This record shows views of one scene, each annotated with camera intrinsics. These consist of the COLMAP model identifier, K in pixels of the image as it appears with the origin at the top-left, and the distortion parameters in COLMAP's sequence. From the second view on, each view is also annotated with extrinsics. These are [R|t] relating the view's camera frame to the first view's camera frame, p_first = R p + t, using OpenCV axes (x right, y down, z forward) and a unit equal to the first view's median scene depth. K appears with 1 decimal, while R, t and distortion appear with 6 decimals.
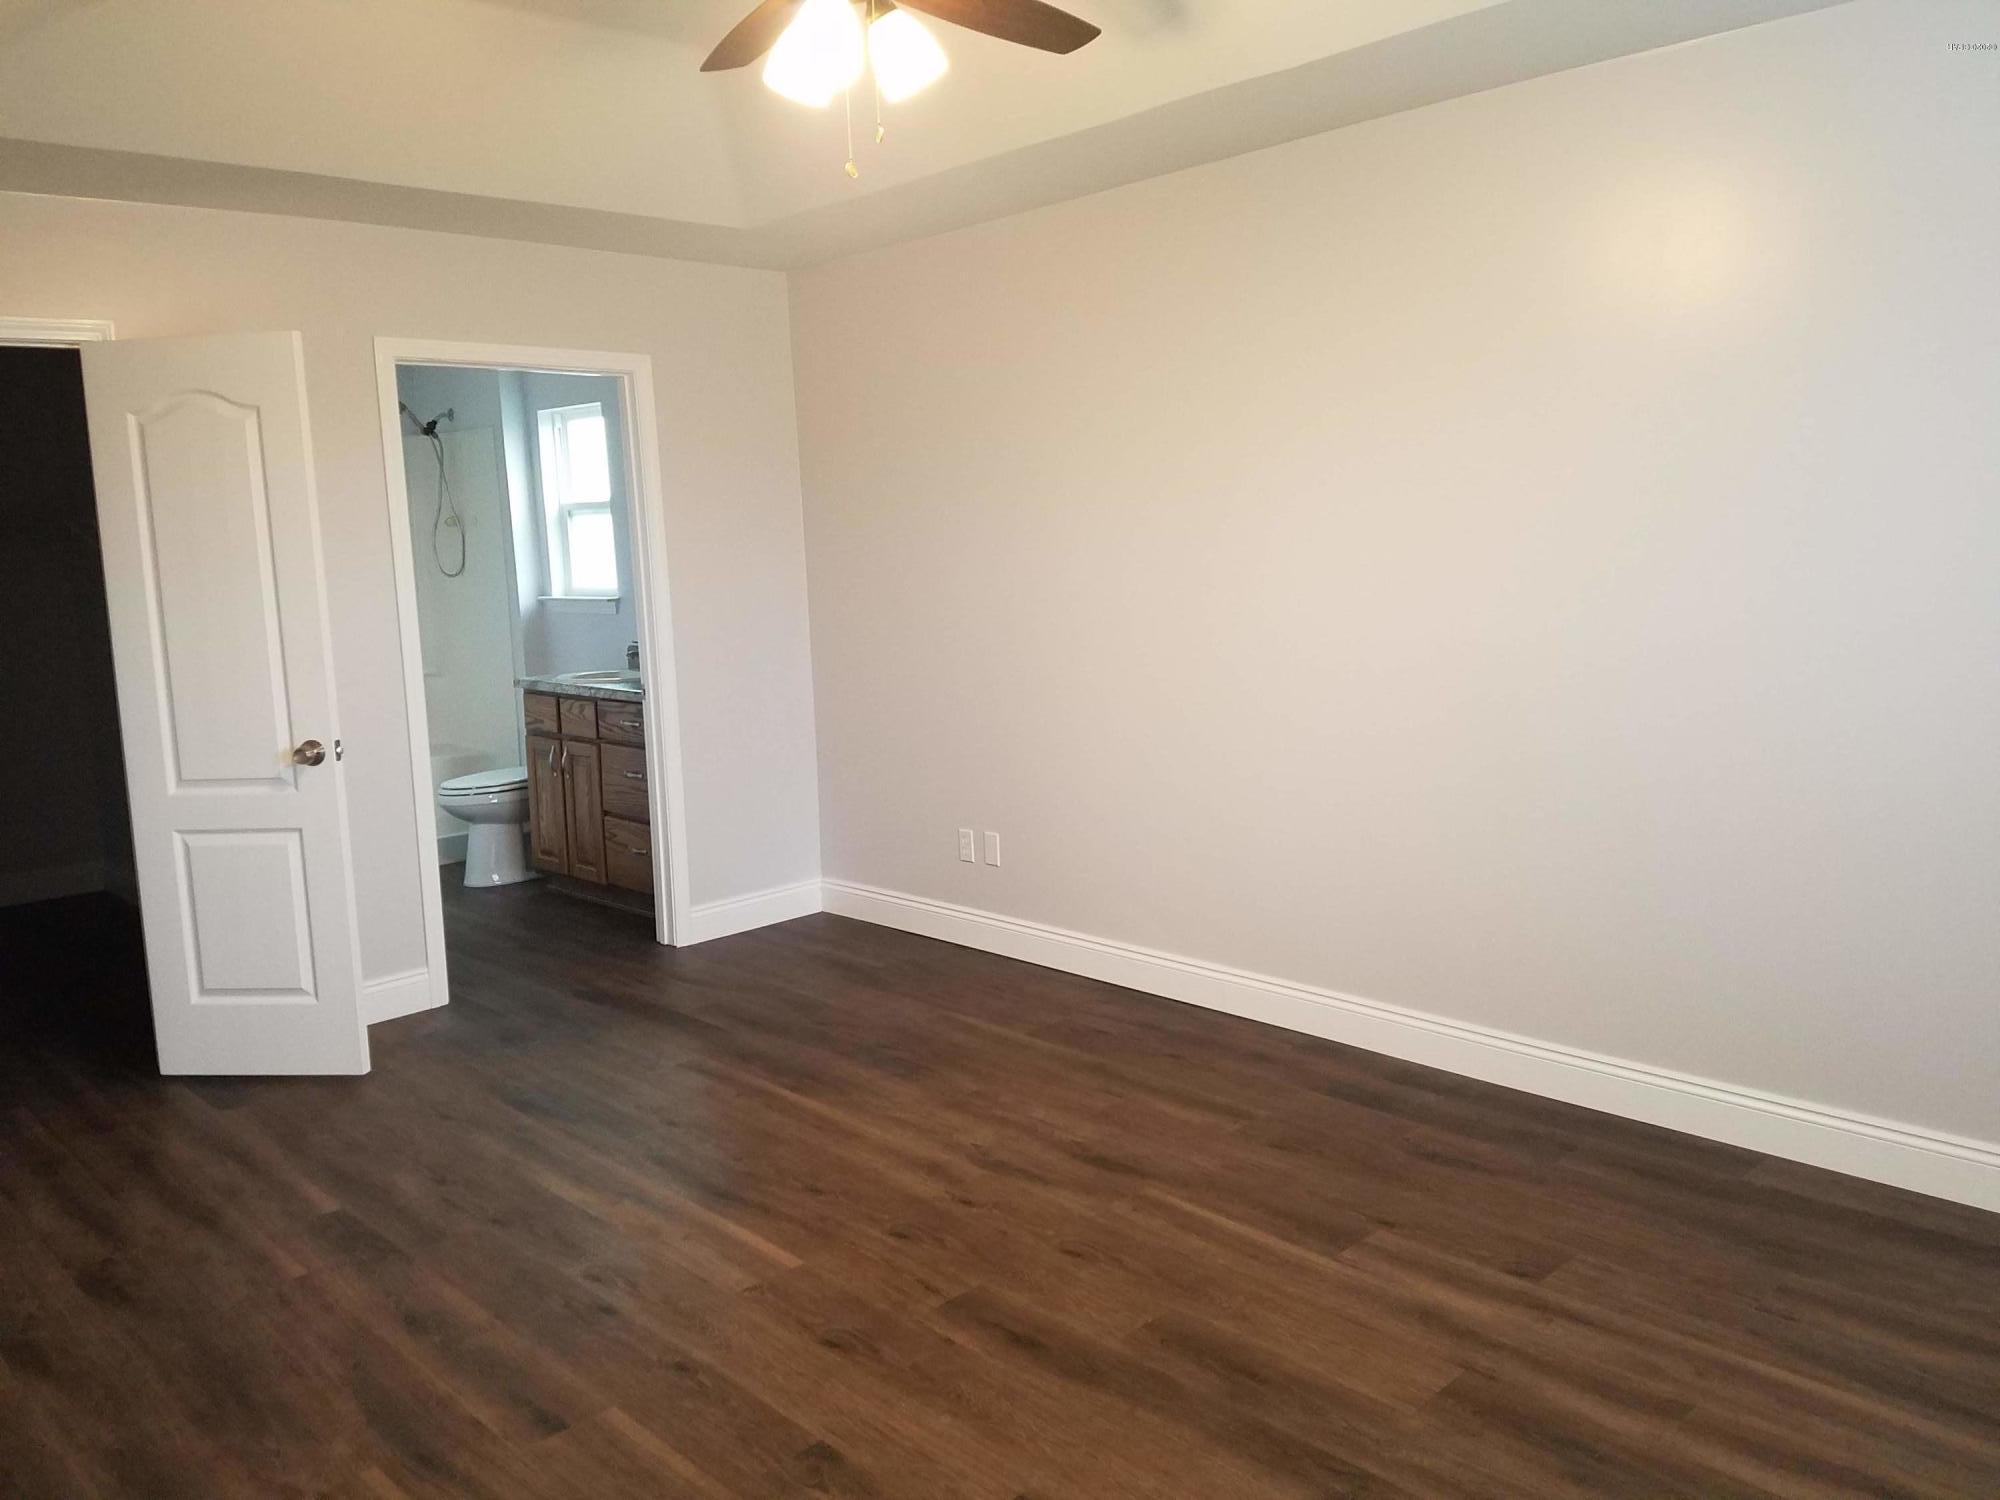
lens RADIAL K [[1549.8, 0, 999.0], [0, 1549.8, 733.7], [0, 0, 1]] dist [0.192459, -0.261738]
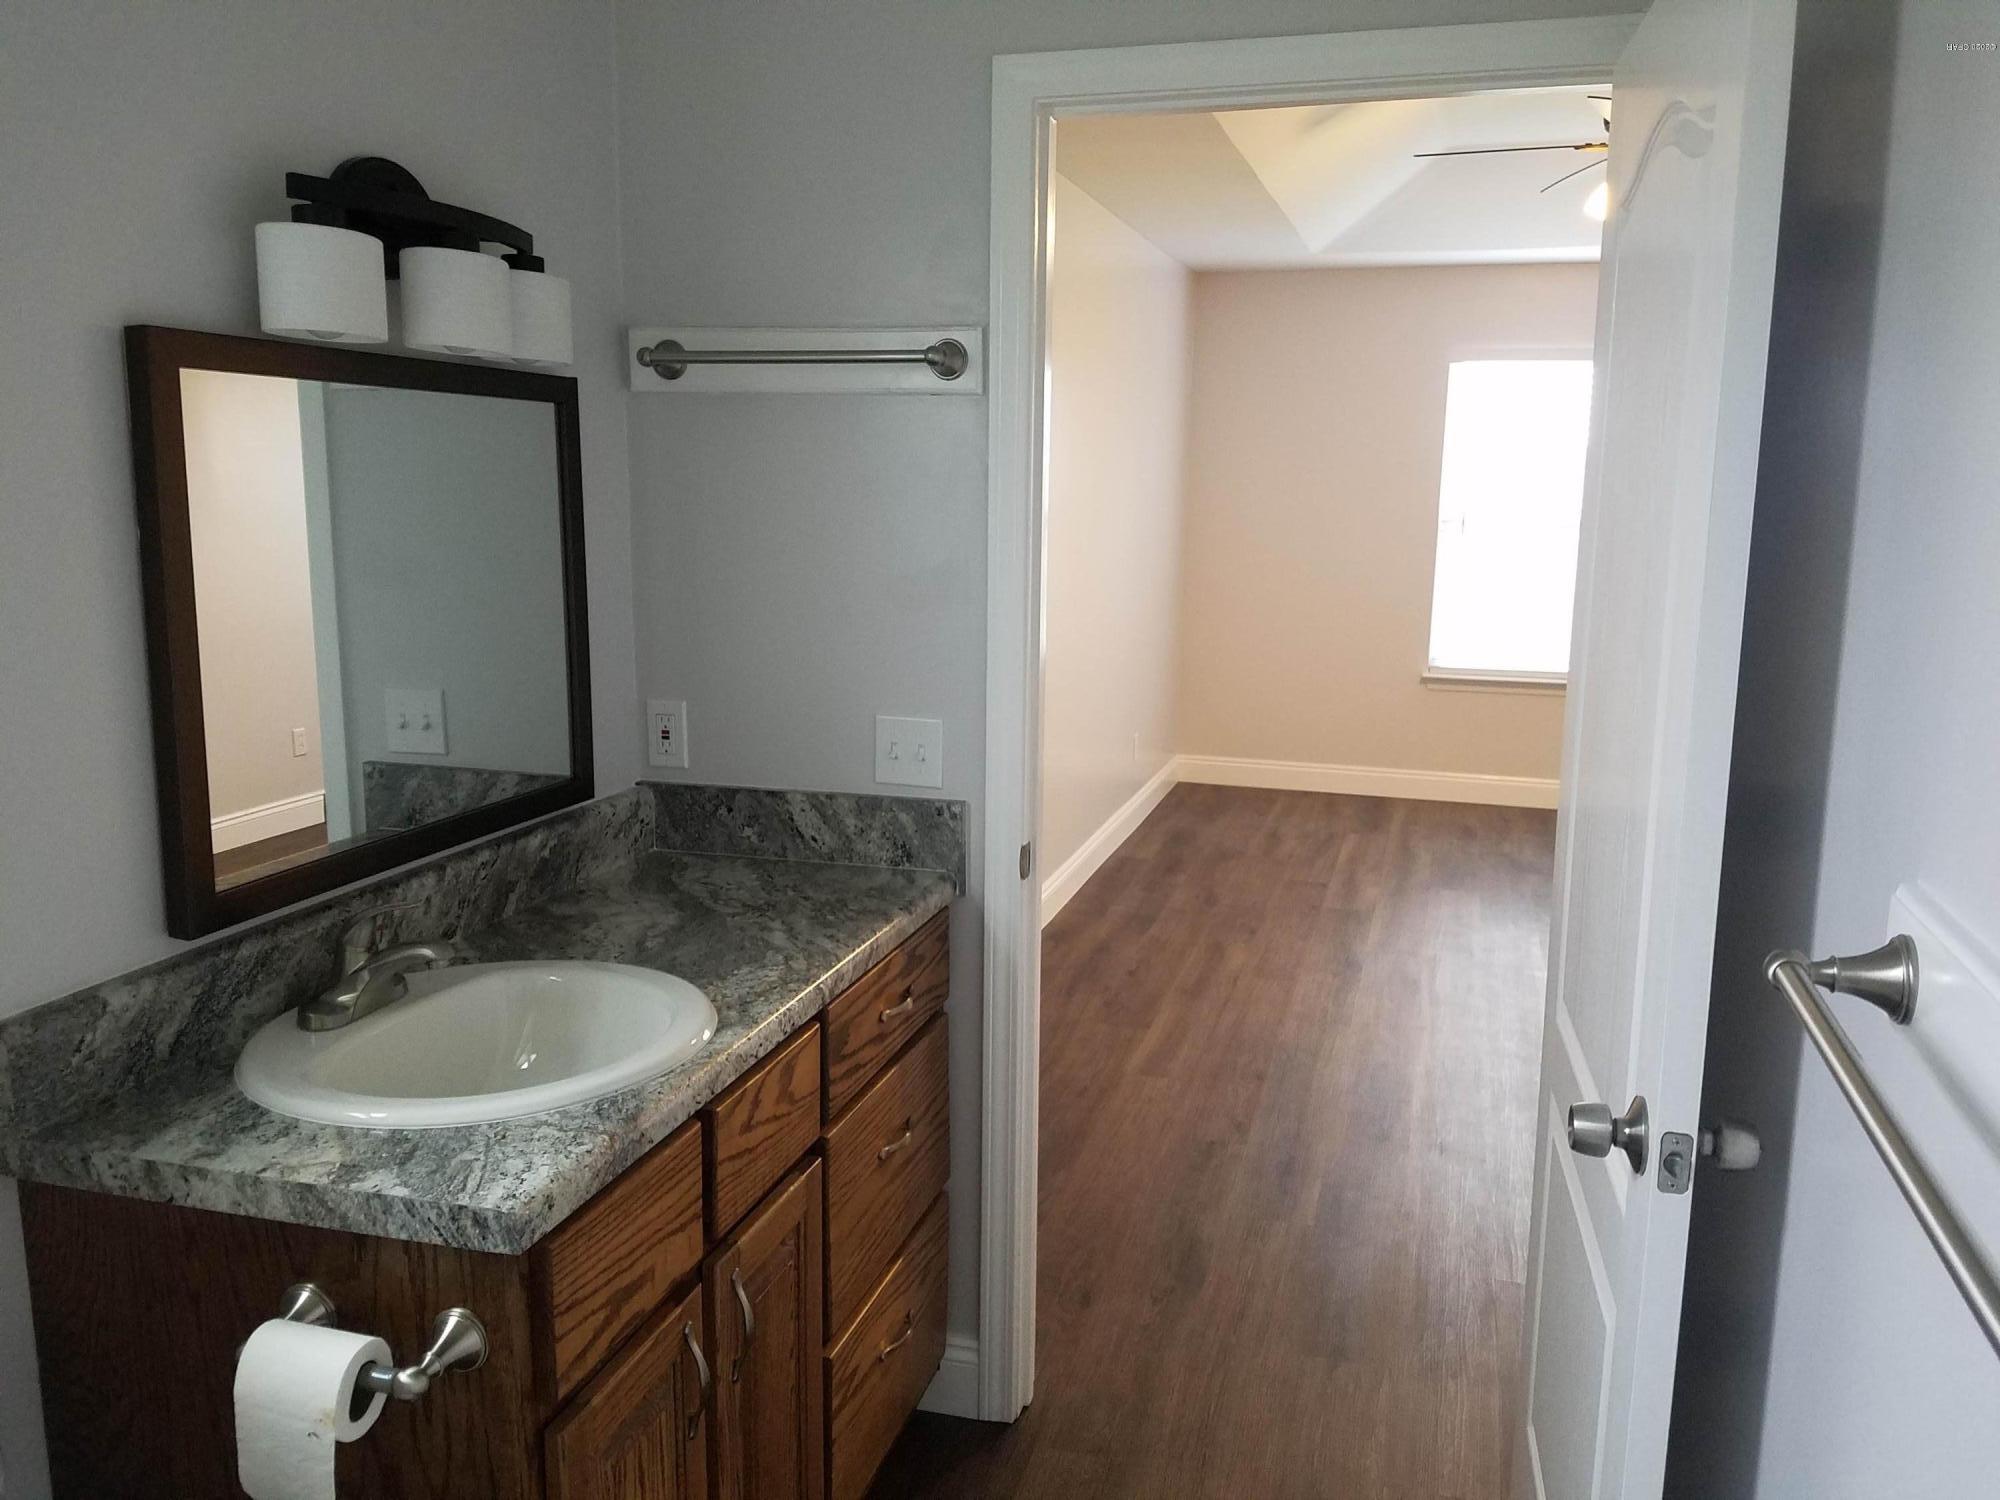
lens RADIAL K [[1523.5, 0, 1012.9], [0, 1523.5, 727.8], [0, 0, 1]] dist [0.185713, -0.297101]
pose [[-0.513643, -0.108482, 0.851118, -1.040097], [0.121135, 0.972870, 0.197105, -0.261634], [-0.849410, 0.204342, -0.486567, 2.151746]]
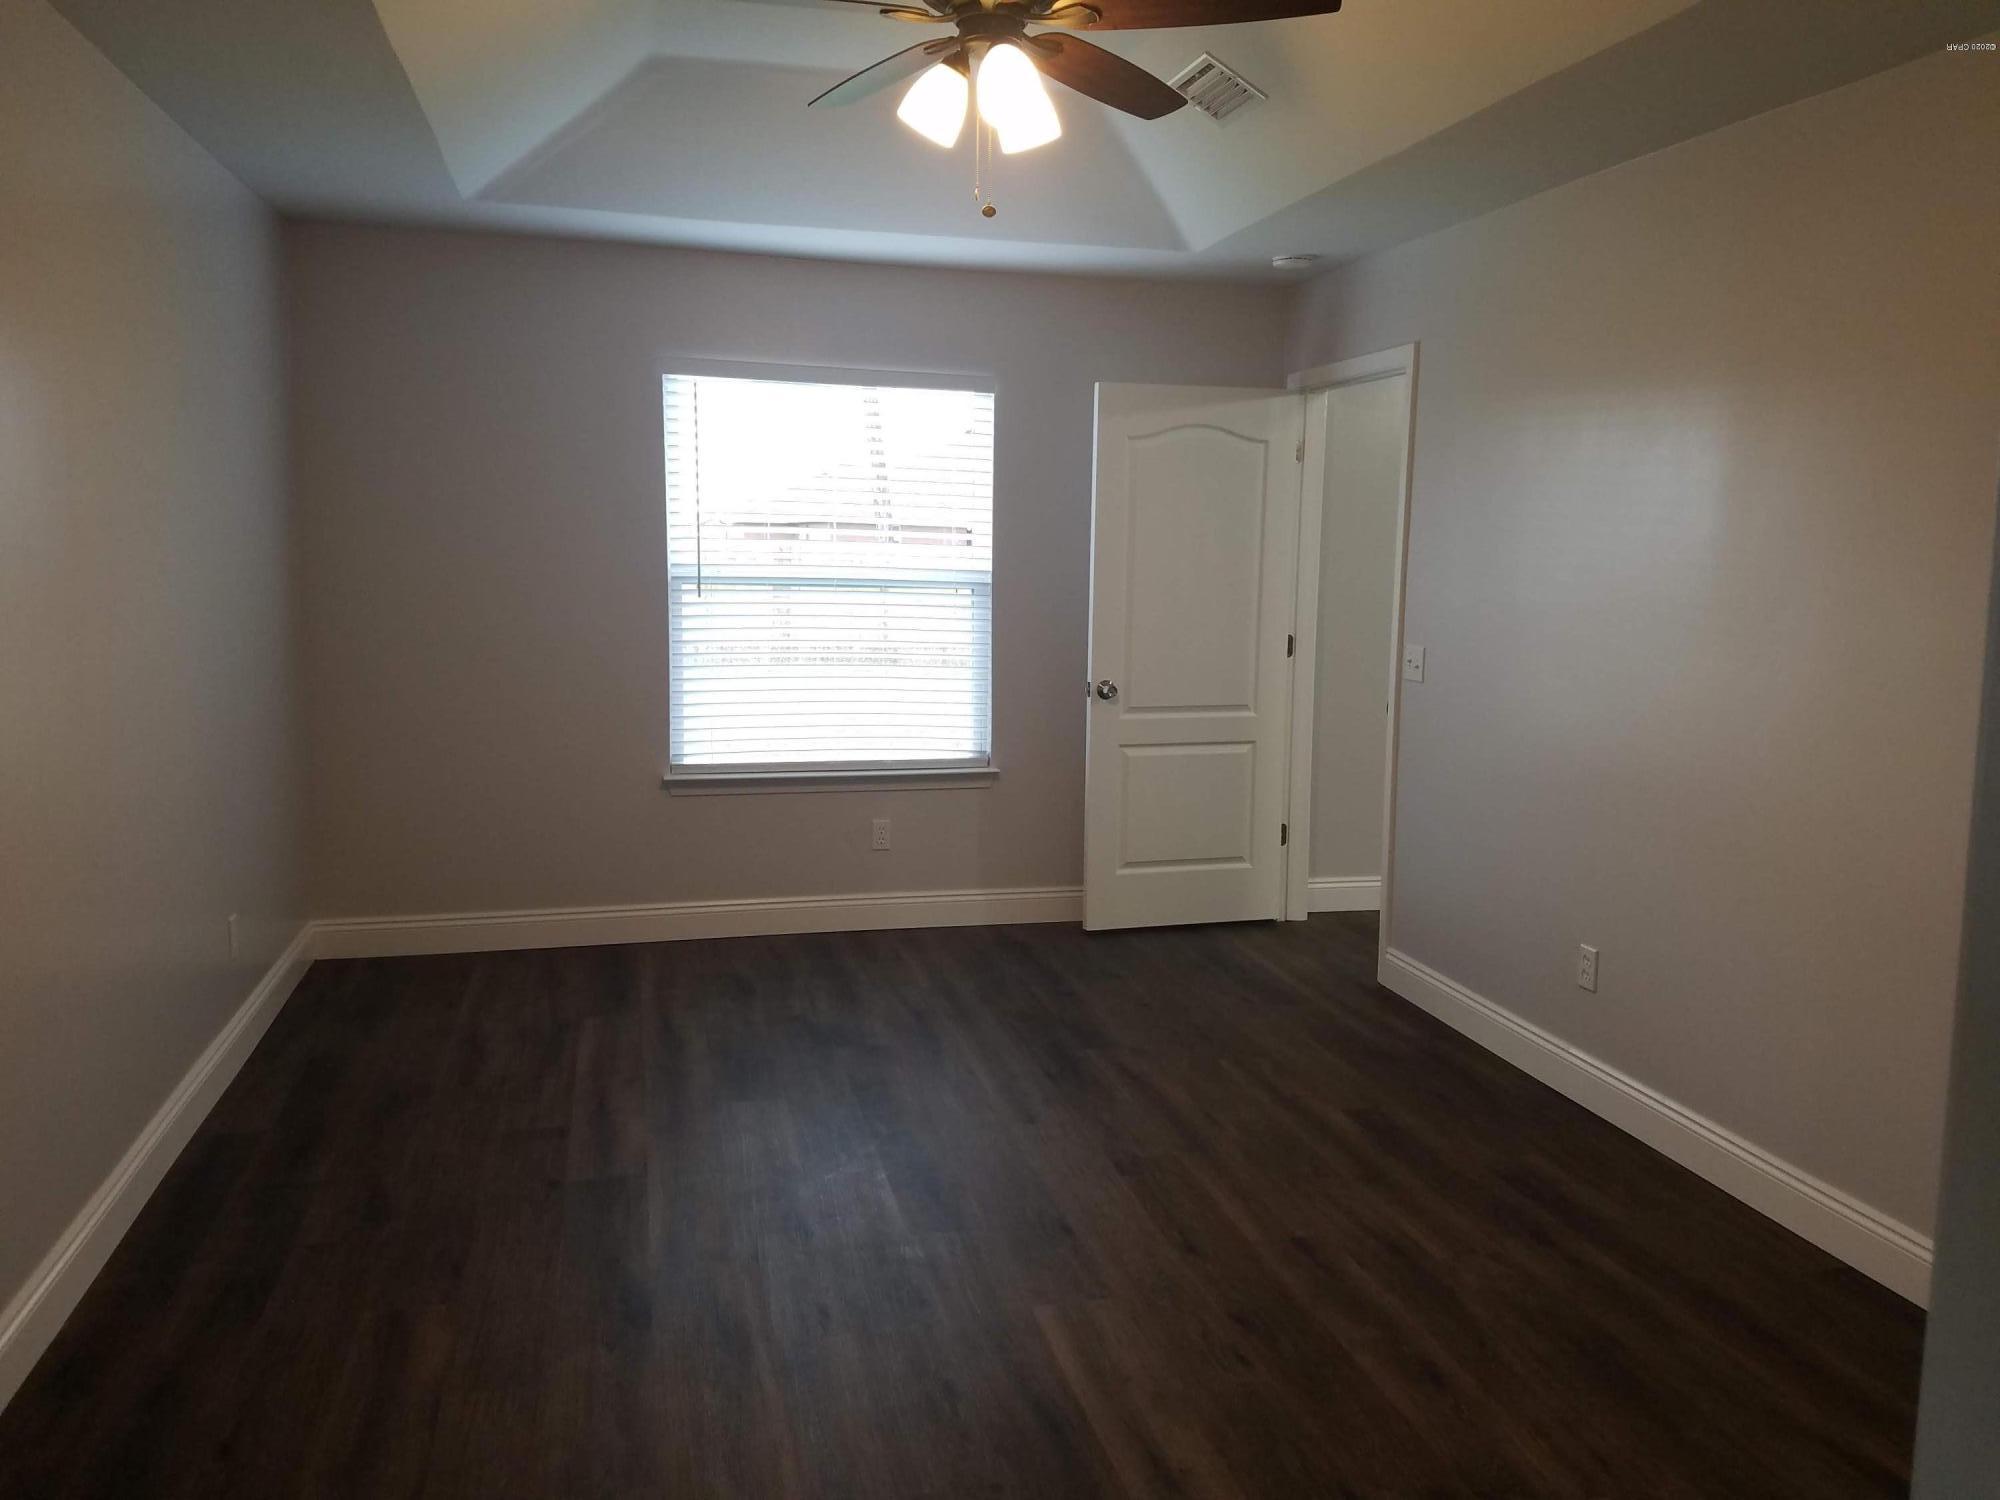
lens RADIAL K [[1523.5, 0, 1012.9], [0, 1523.5, 727.8], [0, 0, 1]] dist [0.185713, -0.297101]
pose [[-0.876191, -0.036650, 0.480568, -0.563381], [0.079948, 0.972239, 0.219910, -0.216650], [-0.475287, 0.231104, -0.848937, 1.768619]]
